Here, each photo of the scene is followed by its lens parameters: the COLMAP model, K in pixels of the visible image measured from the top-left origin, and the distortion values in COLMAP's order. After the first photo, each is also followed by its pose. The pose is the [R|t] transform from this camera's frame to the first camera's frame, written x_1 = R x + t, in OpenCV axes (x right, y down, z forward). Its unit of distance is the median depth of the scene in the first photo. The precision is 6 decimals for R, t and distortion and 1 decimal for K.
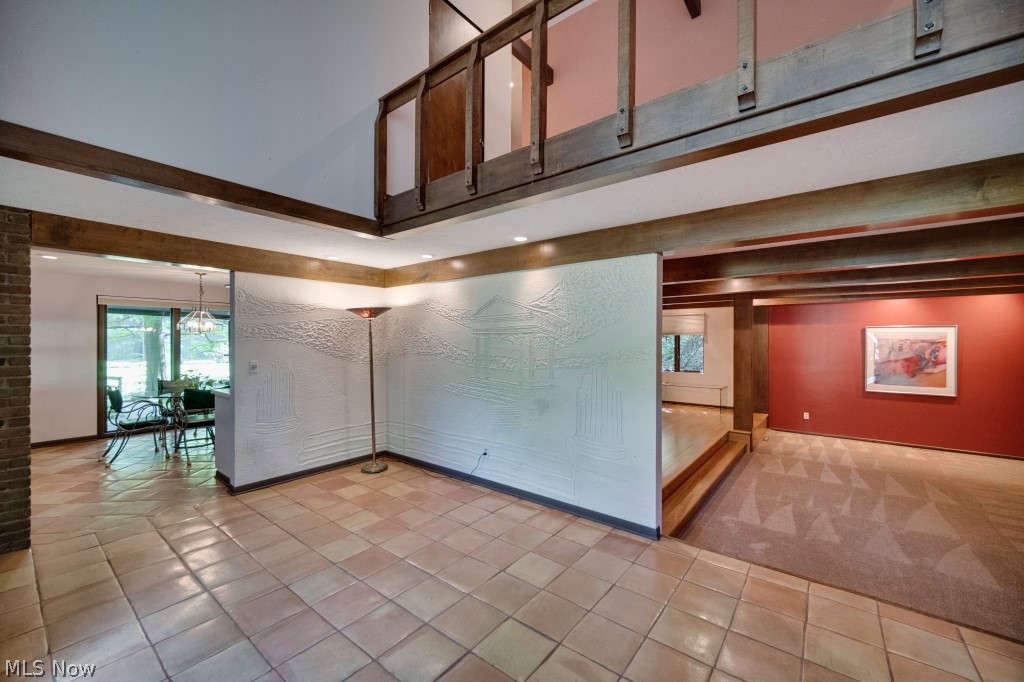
lens RADIAL K [[405.7, 0, 509.6], [0, 405.7, 340.9], [0, 0, 1]] dist [-0.001394, -0.000392]
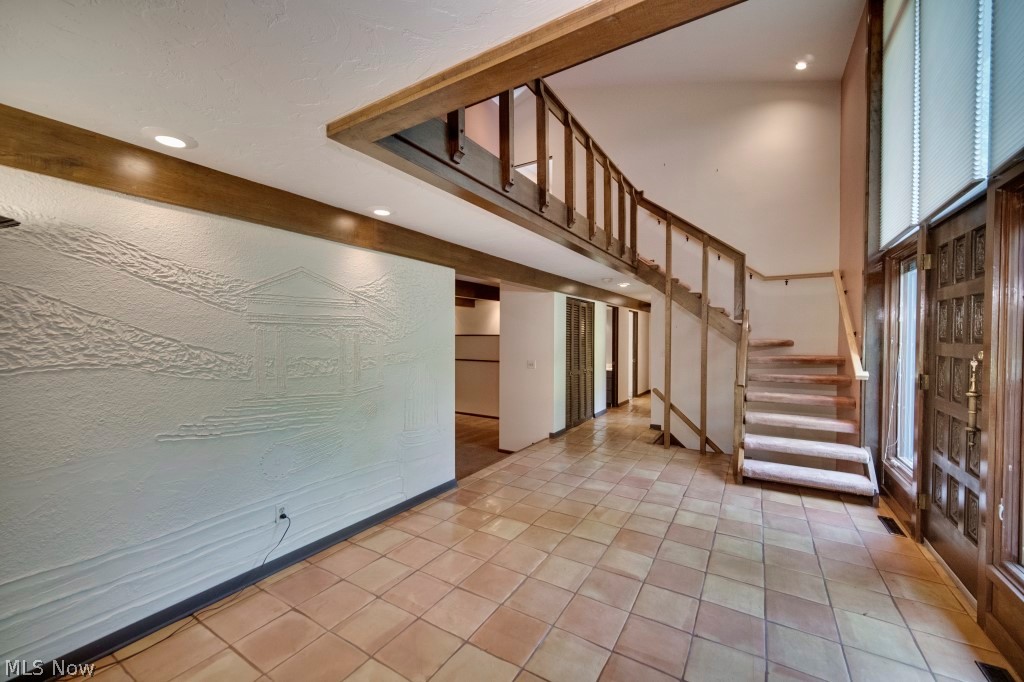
lens RADIAL K [[405.7, 0, 509.6], [0, 405.7, 340.9], [0, 0, 1]] dist [-0.001394, -0.000392]
pose [[-0.116638, -0.012698, 0.993093, -0.788438], [-0.003947, 0.999916, 0.012321, -0.000808], [-0.993167, -0.002483, -0.116679, 0.796700]]
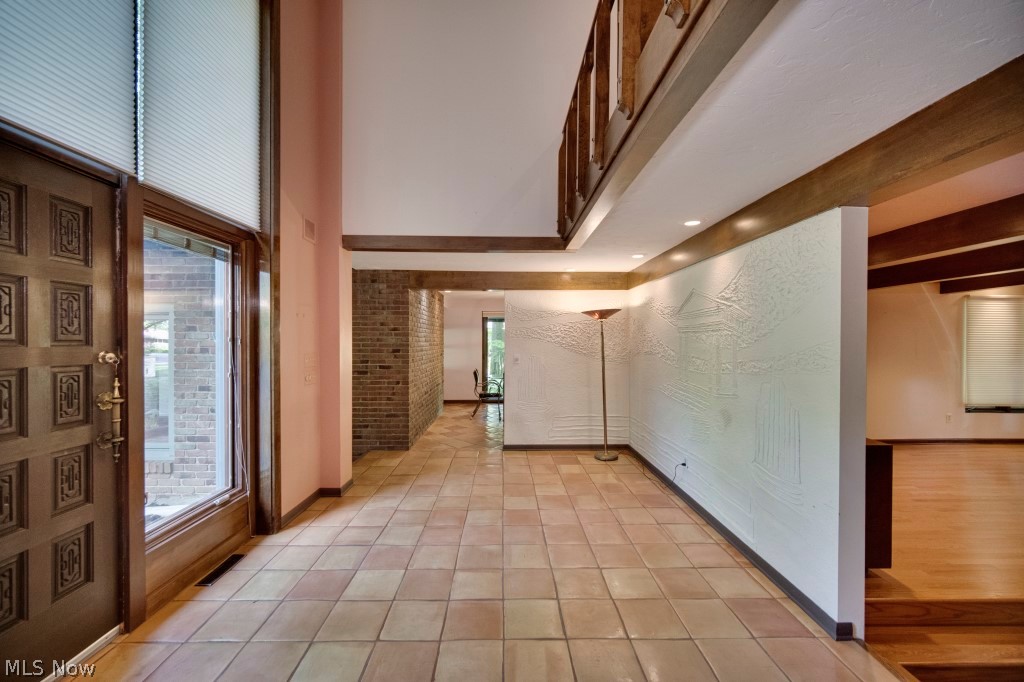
lens RADIAL K [[405.7, 0, 509.6], [0, 405.7, 340.9], [0, 0, 1]] dist [-0.001394, -0.000392]
pose [[0.633340, 0.000951, -0.773873, 0.432524], [-0.001125, 0.999999, 0.000308, 0.002528], [0.773873, 0.000676, 0.633340, 0.133700]]
